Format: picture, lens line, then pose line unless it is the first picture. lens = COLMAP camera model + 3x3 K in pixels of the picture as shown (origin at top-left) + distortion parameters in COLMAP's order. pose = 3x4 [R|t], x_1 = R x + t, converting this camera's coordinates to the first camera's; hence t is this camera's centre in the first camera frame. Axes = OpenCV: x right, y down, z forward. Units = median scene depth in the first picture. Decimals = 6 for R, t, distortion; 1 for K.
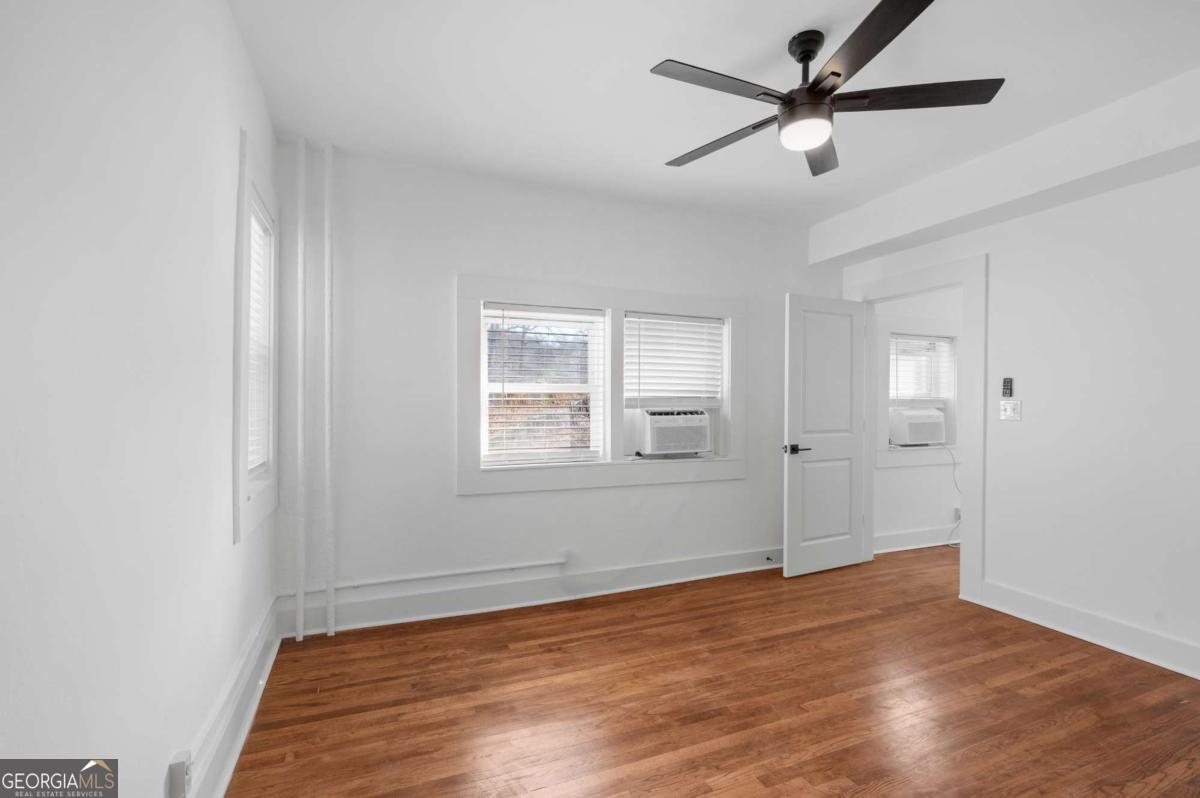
lens RADIAL K [[538.7, 0, 596.6], [0, 538.7, 399.8], [0, 0, 1]] dist [-0.003617, -0.000304]
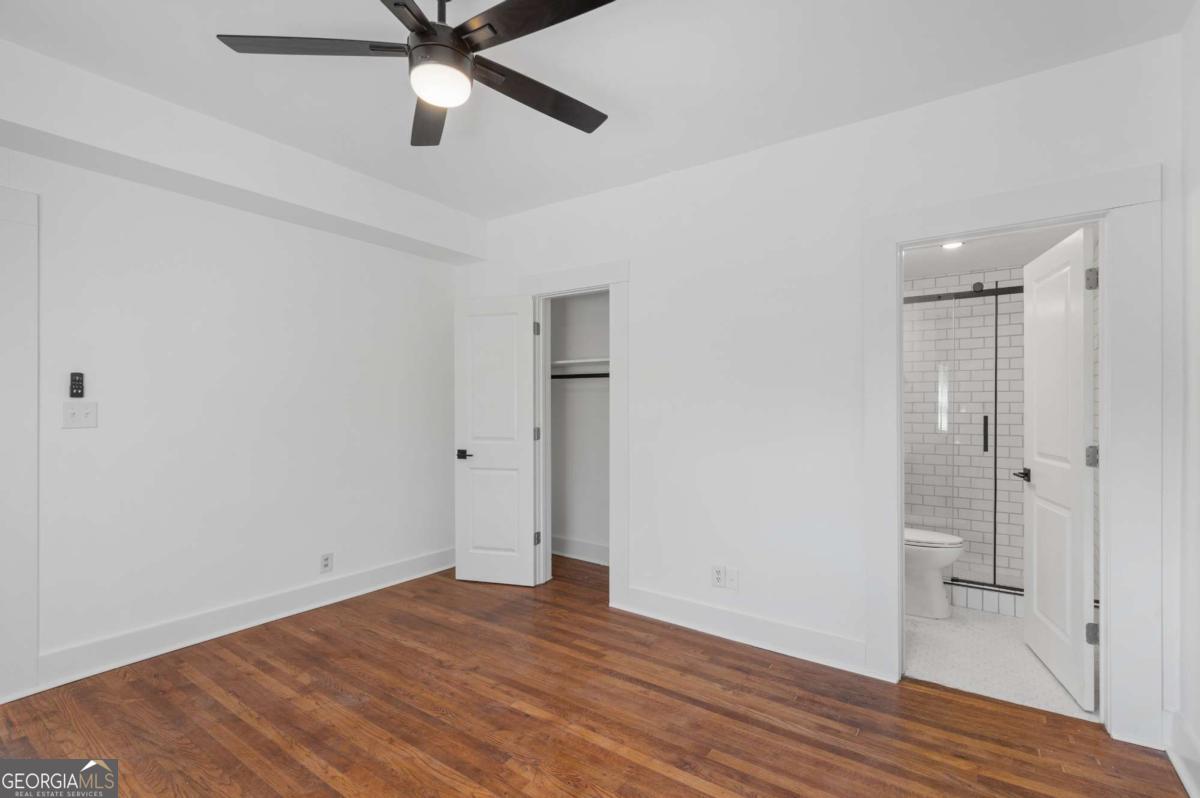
lens RADIAL K [[567.9, 0, 598.2], [0, 567.9, 394.7], [0, 0, 1]] dist [-0.000824, 0.000031]
pose [[-0.535175, 0.004612, 0.844729, -0.404953], [0.005918, 0.999981, -0.001710, -0.000961], [-0.844721, 0.004084, -0.535192, 1.045351]]
